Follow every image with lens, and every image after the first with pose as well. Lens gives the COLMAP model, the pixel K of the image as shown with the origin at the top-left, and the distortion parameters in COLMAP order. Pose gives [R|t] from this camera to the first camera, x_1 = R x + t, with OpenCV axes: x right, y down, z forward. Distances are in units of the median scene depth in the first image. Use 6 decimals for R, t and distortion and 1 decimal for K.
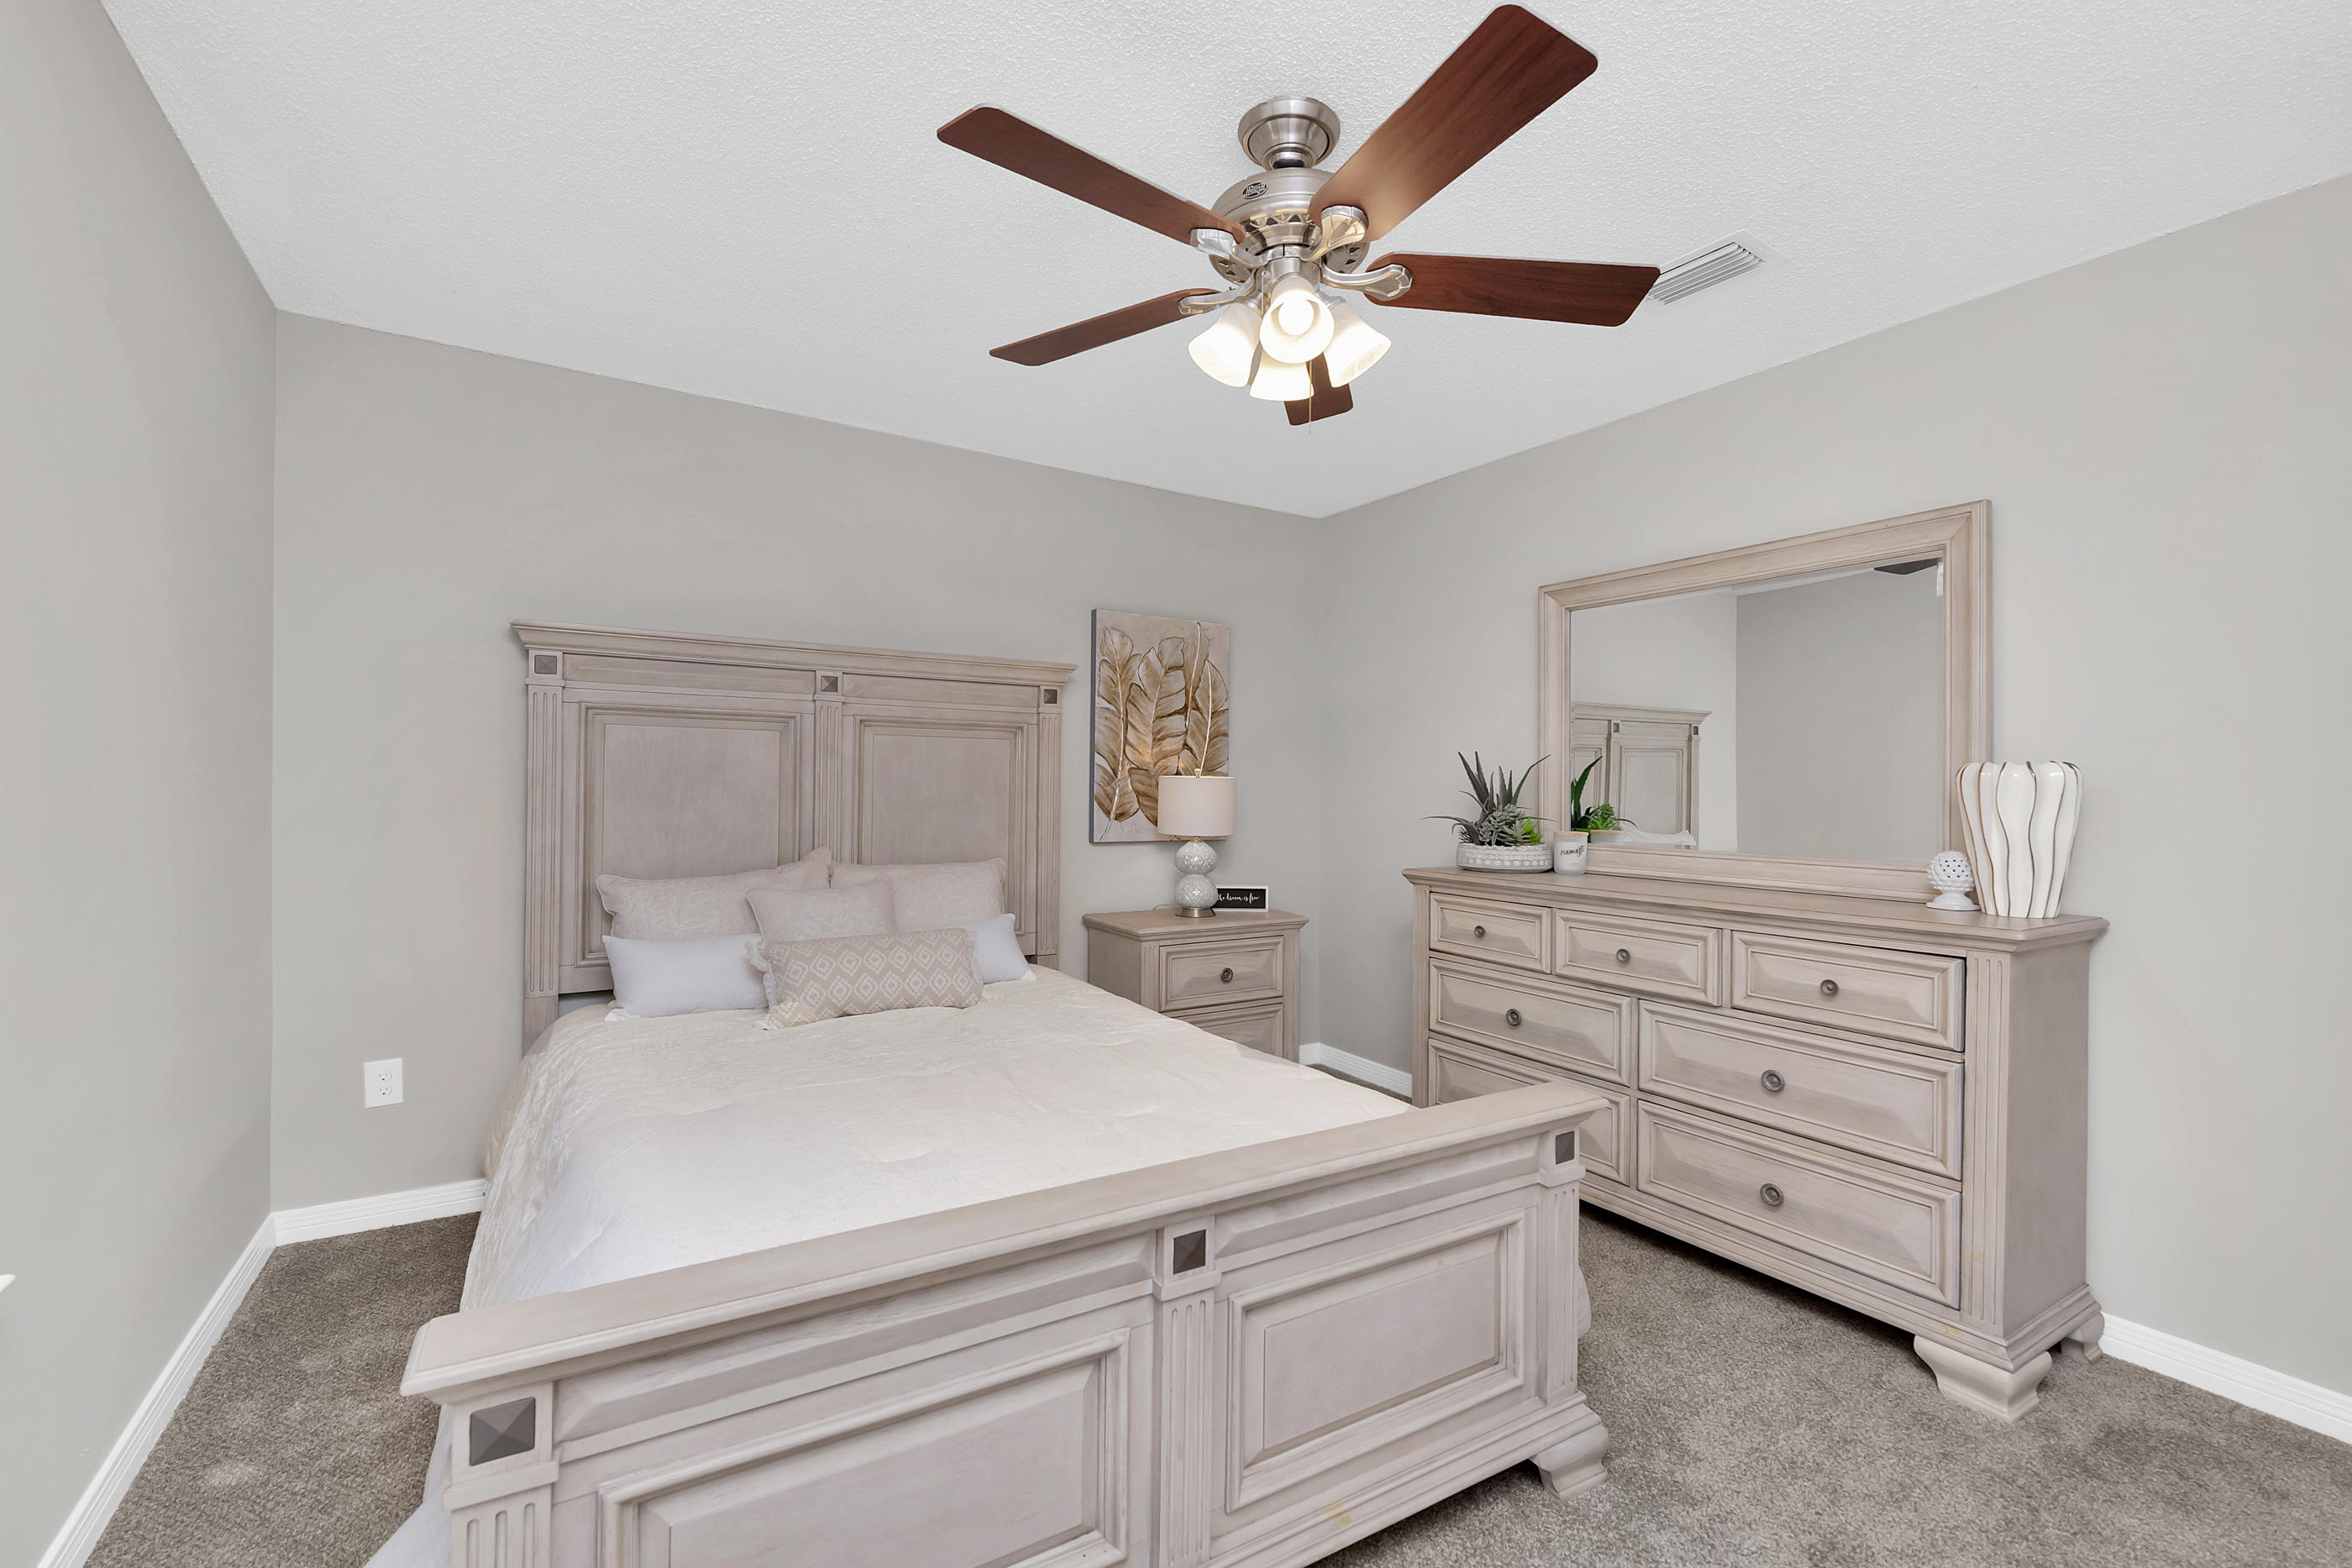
lens RADIAL K [[1003.2, 0, 1243.0], [0, 1003.2, 784.8], [0, 0, 1]] dist [-0.002448, -0.002257]
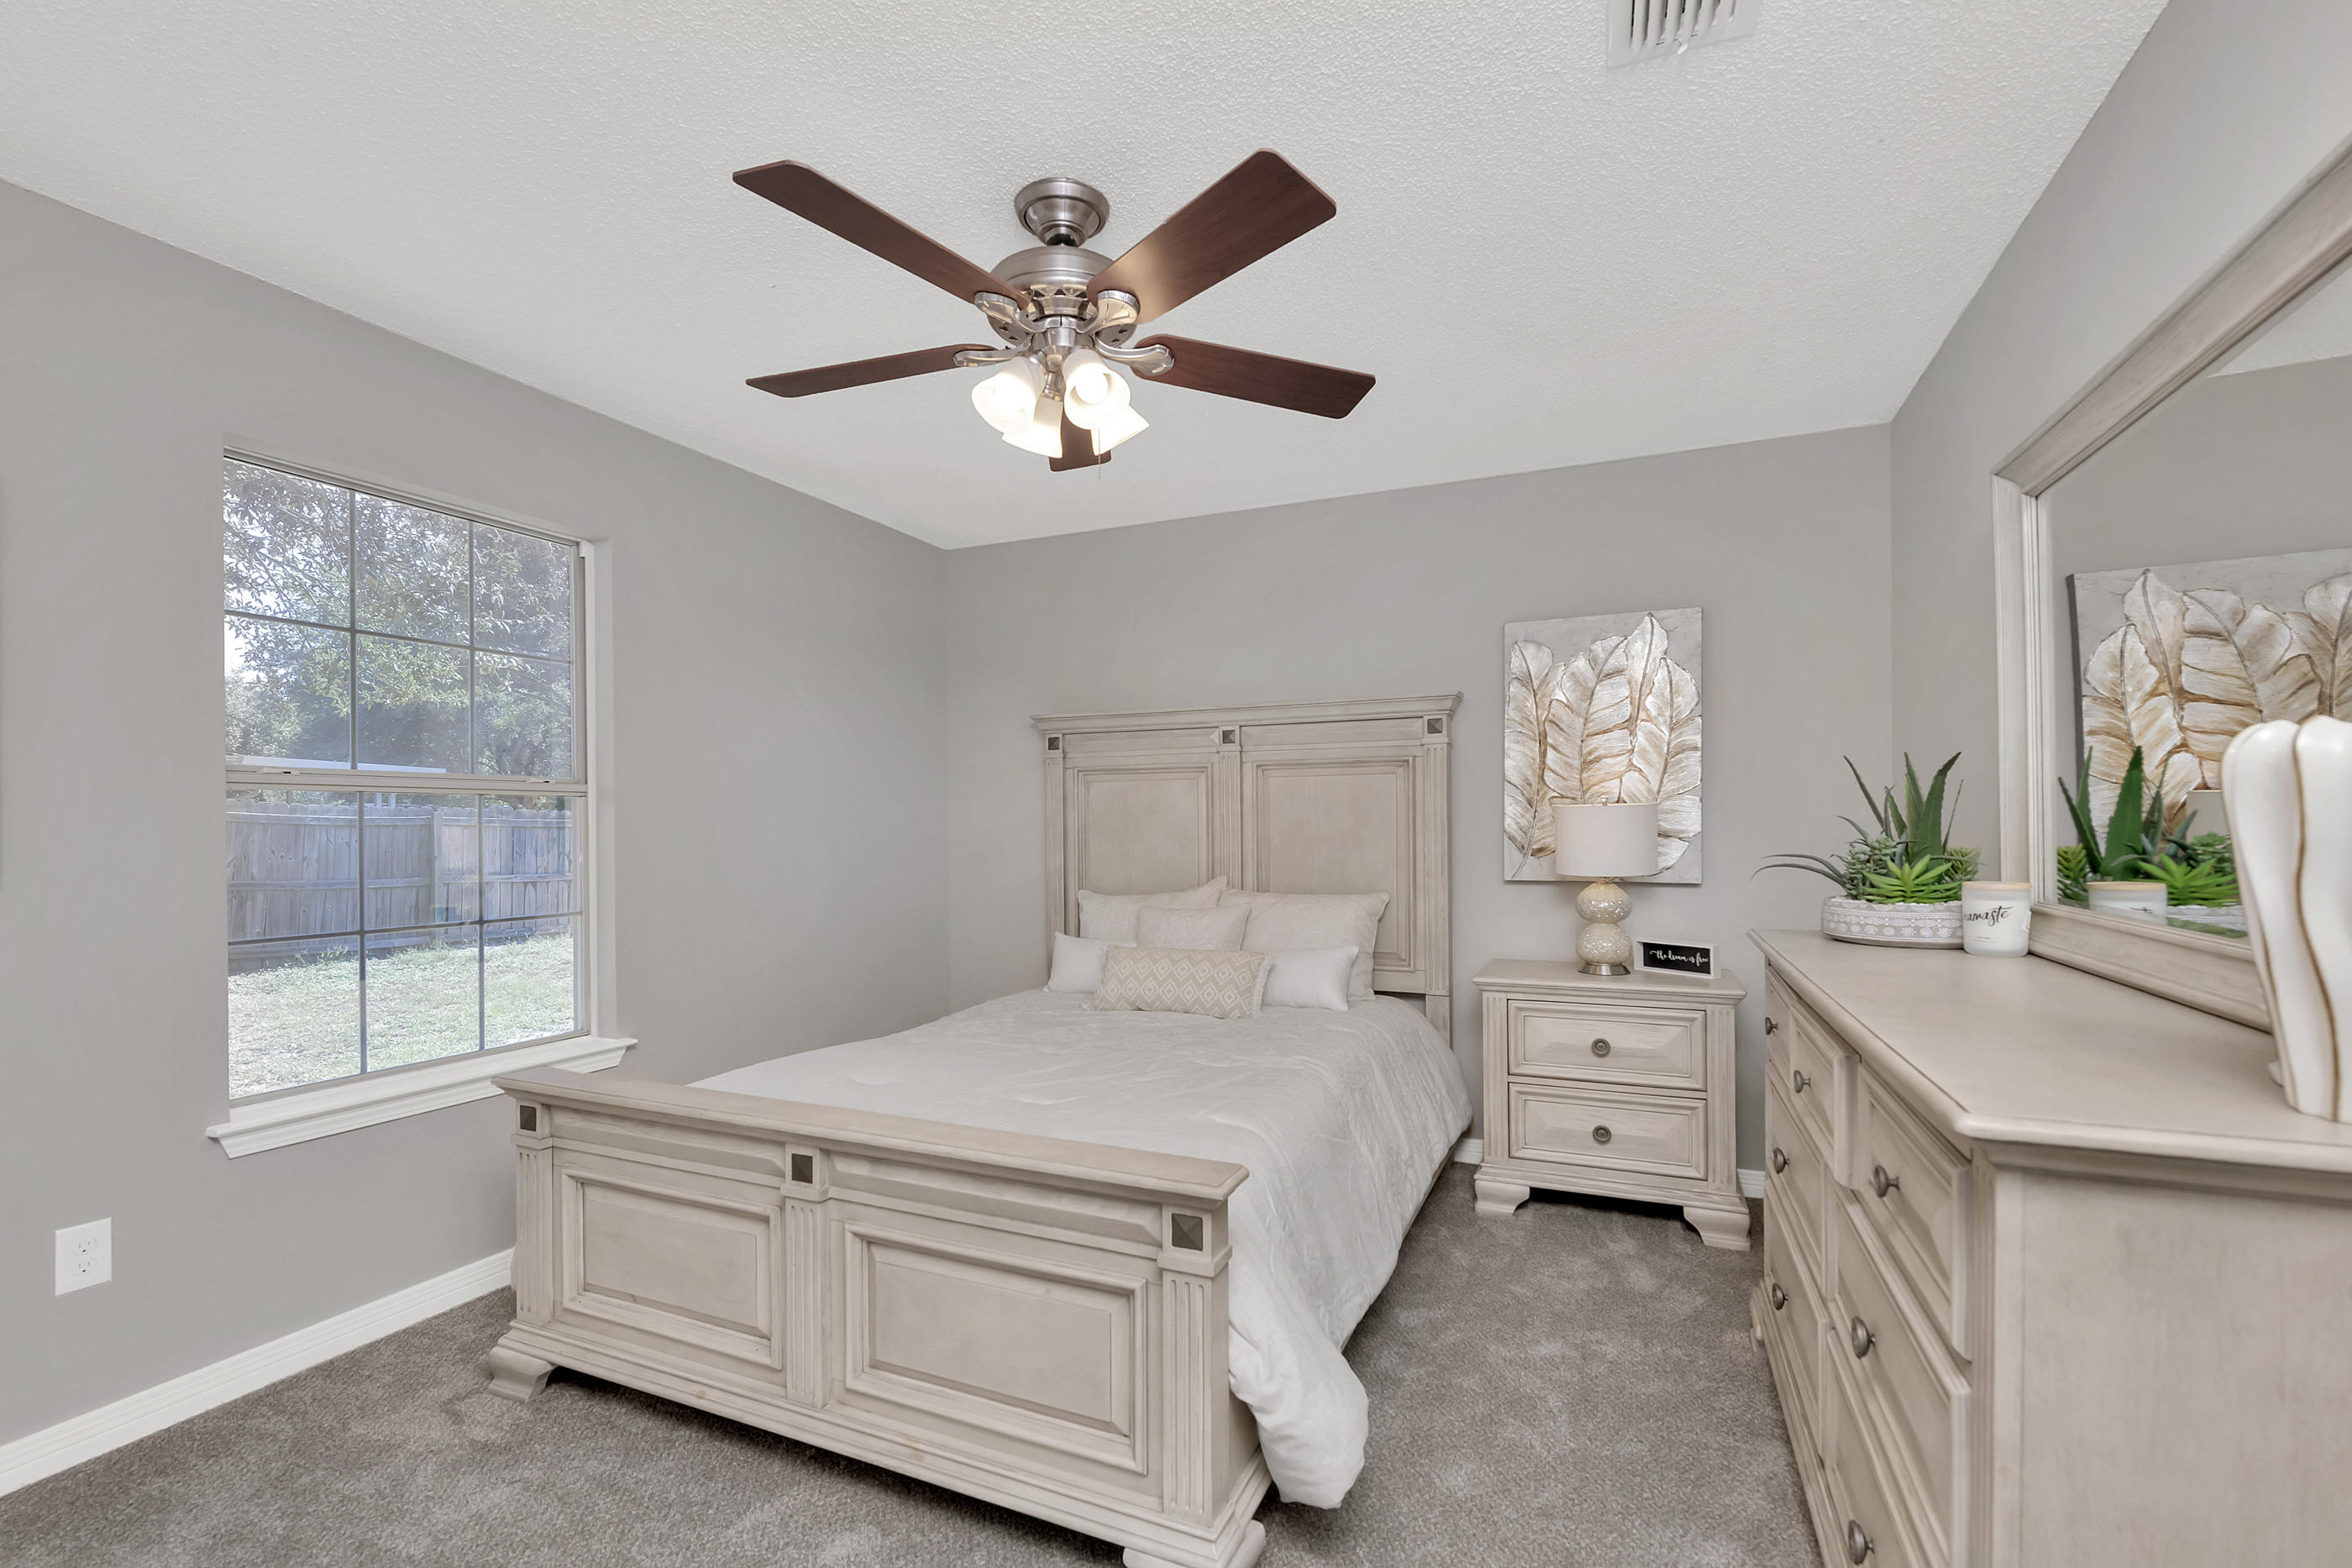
lens RADIAL K [[1003.2, 0, 1085.3], [0, 1003.2, 826.1], [0, 0, 1]] dist [-0.002448, -0.002257]
pose [[0.539523, -0.013047, -0.841870, 0.457377], [0.017727, 0.999834, -0.004135, 0.005829], [0.841784, -0.012693, 0.539665, 0.210734]]
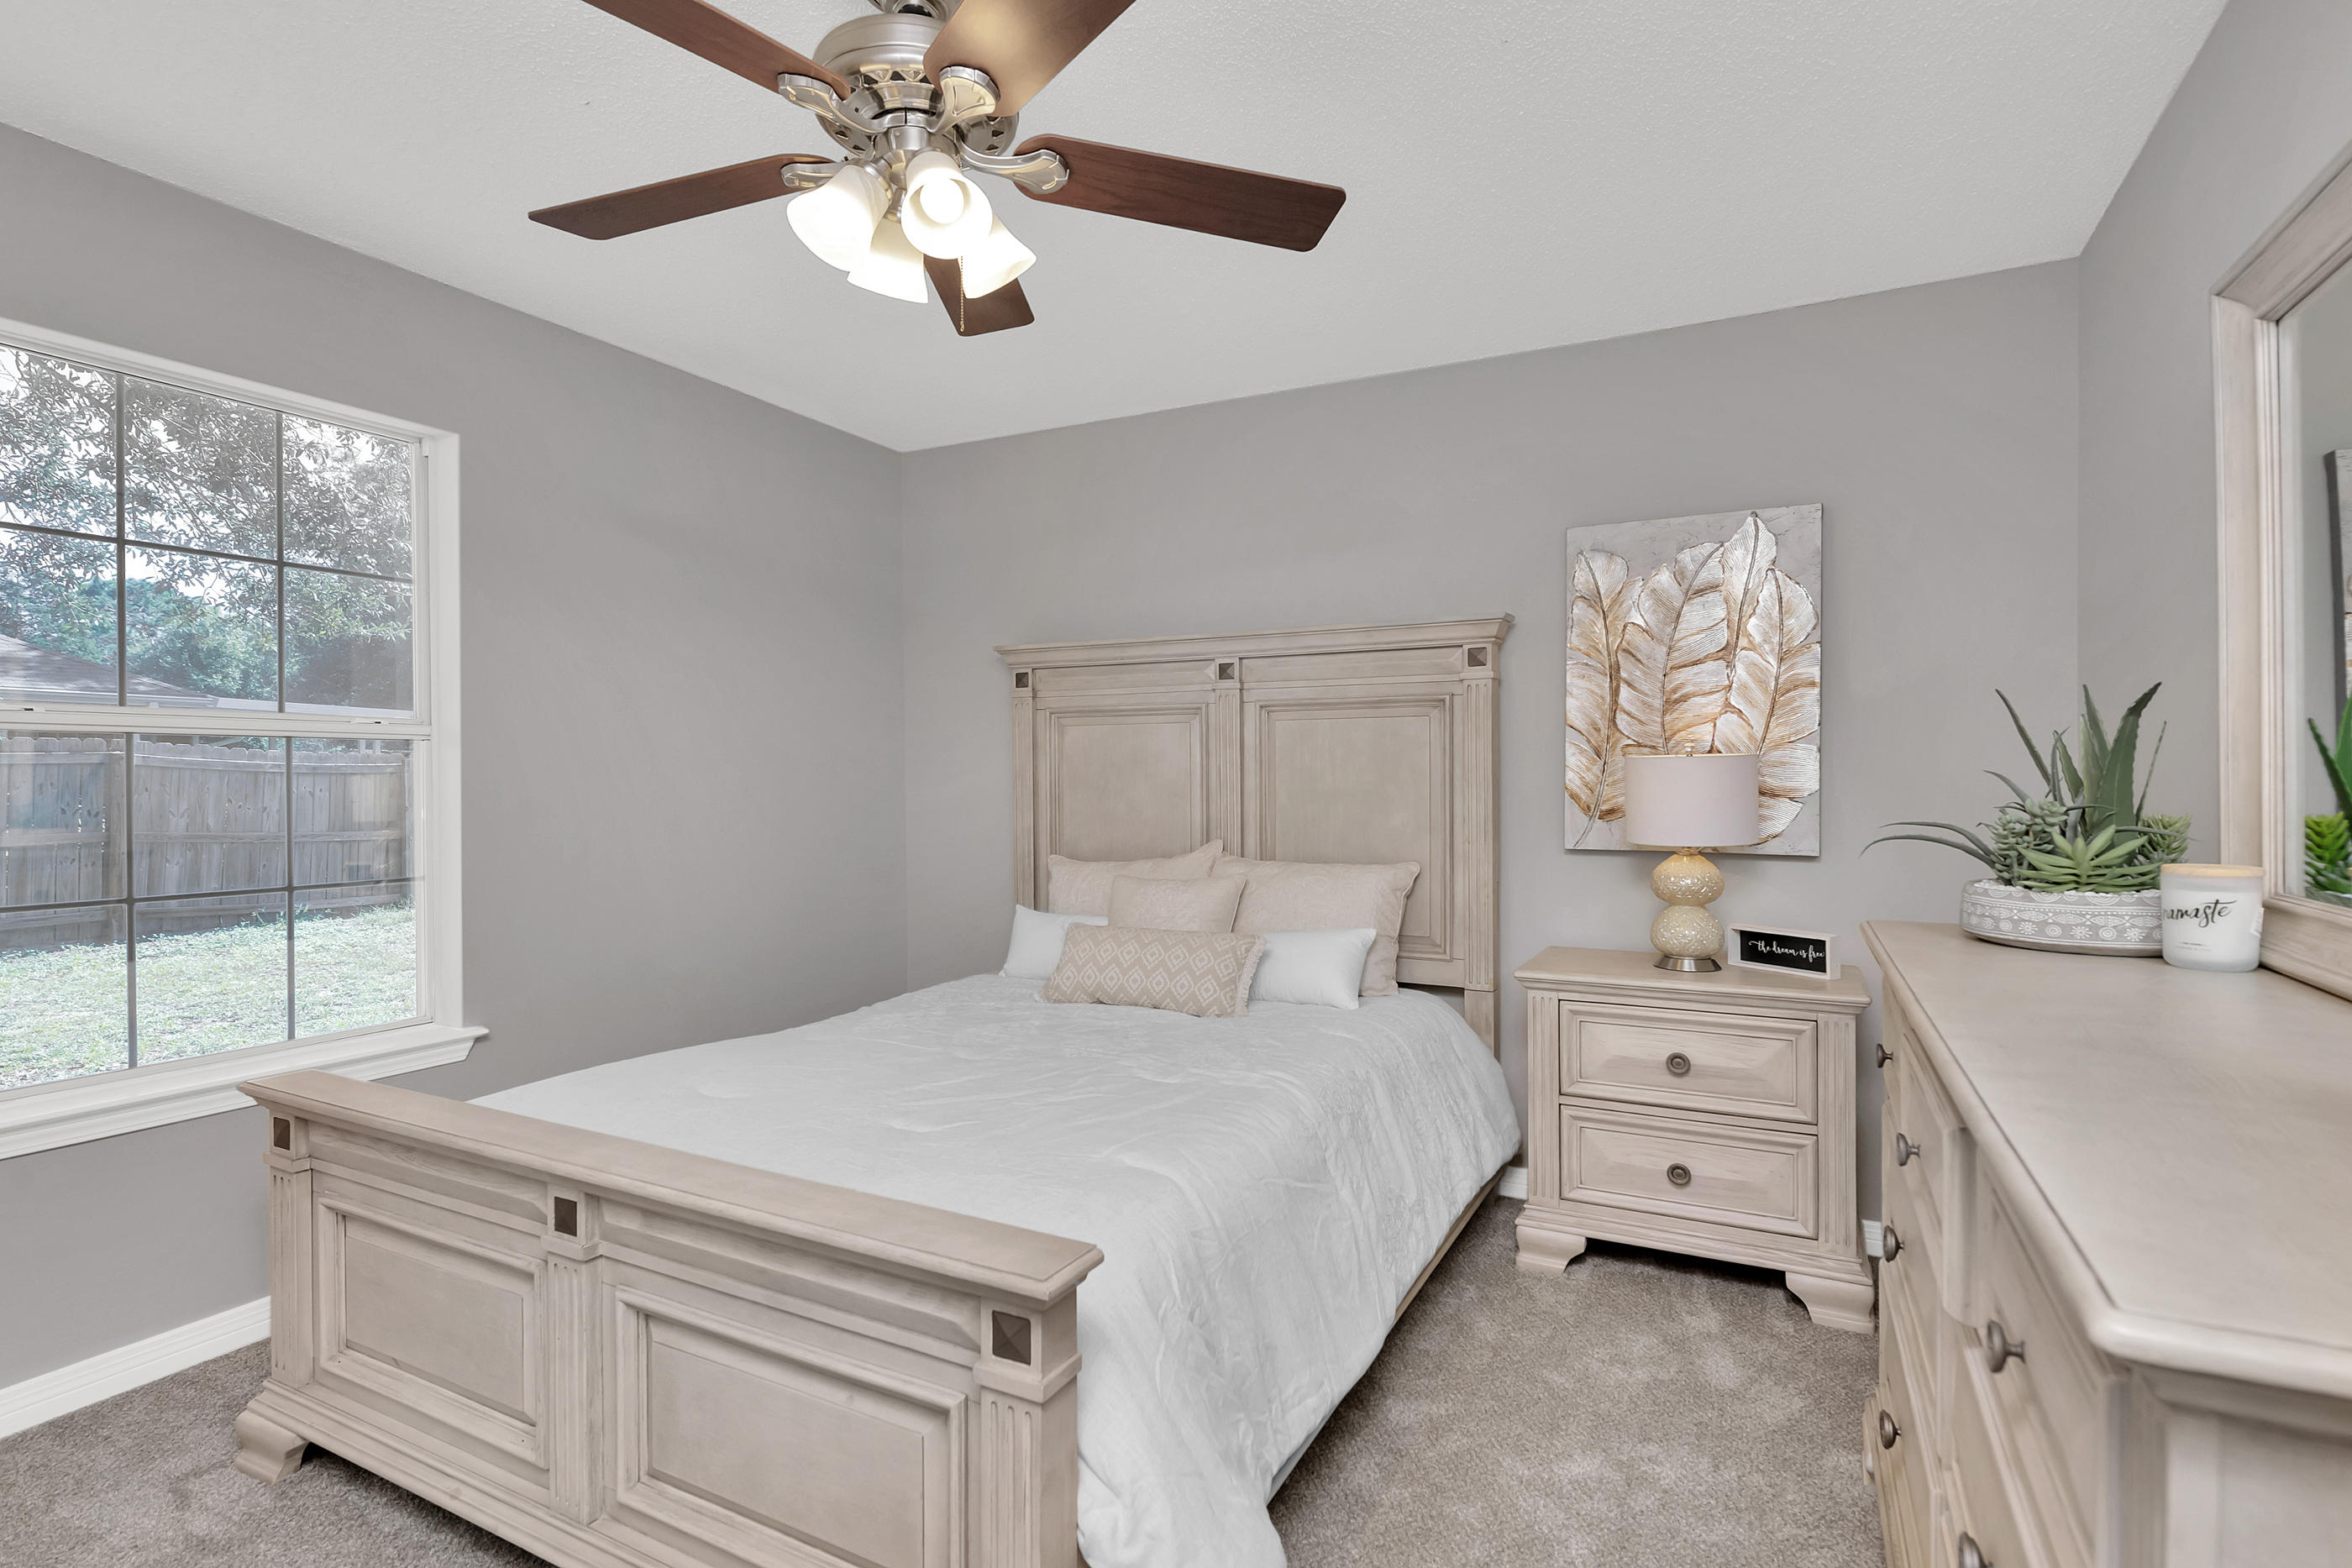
lens RADIAL K [[1124.7, 0, 1054.1], [0, 1124.7, 781.8], [0, 0, 1]] dist [0.000259, -0.002676]
pose [[0.478824, -0.007195, -0.877881, 0.434660], [0.011815, 0.999929, -0.001751, 0.006097], [0.877831, -0.009534, 0.478875, 0.313452]]
